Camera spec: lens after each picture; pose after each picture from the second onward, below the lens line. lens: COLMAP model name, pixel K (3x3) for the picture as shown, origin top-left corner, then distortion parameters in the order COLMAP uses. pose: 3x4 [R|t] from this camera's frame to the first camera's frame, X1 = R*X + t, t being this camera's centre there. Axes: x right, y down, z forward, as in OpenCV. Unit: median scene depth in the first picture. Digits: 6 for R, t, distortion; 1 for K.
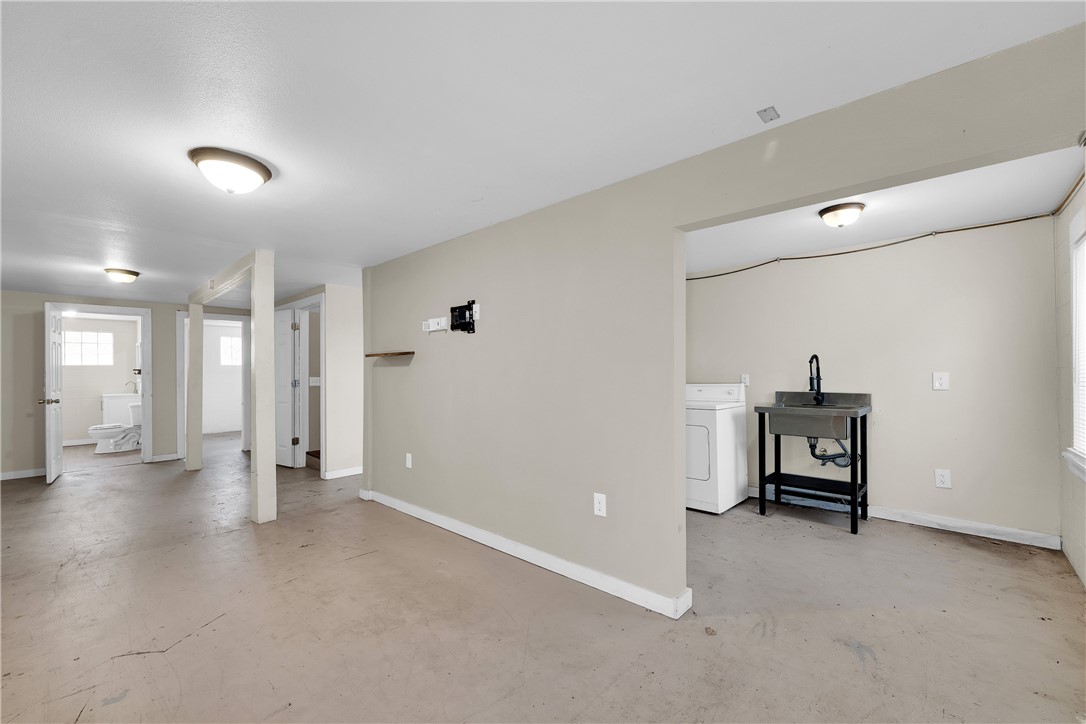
lens RADIAL K [[447.6, 0, 548.1], [0, 447.6, 366.8], [0, 0, 1]] dist [-0.000944, 0.000401]
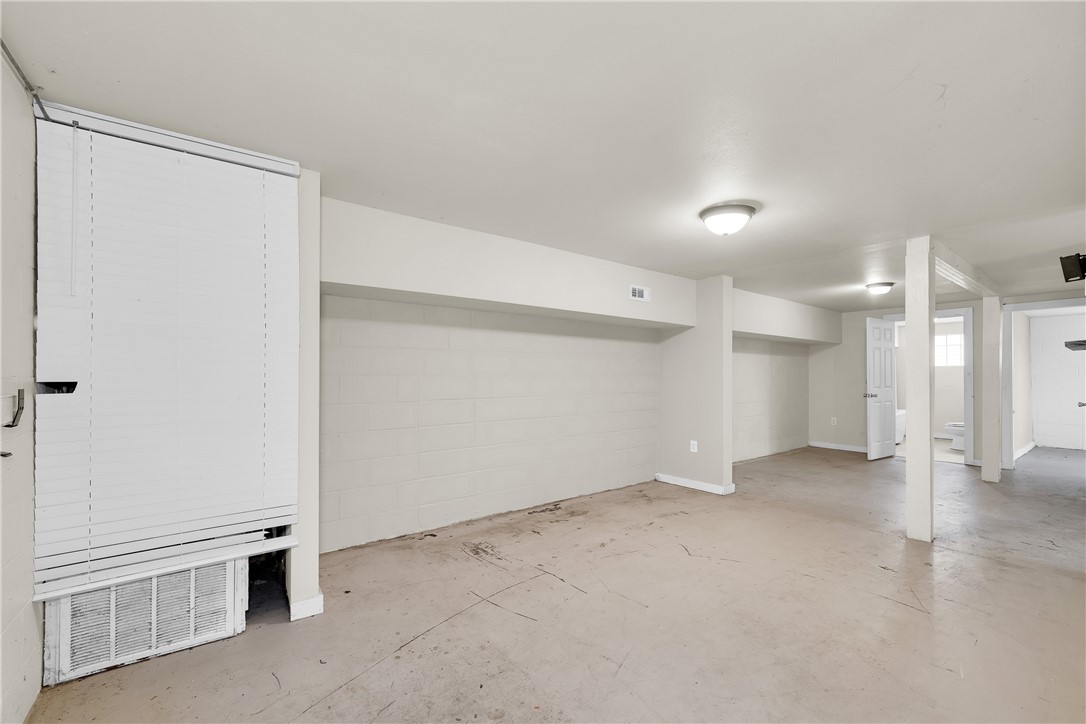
lens RADIAL K [[447.6, 0, 540.4], [0, 447.6, 370.9], [0, 0, 1]] dist [-0.000944, 0.000401]
pose [[-0.174062, 0.003901, -0.984727, 0.388266], [0.007134, 0.999971, 0.002701, -0.001765], [0.984709, -0.006555, -0.174085, 0.405756]]
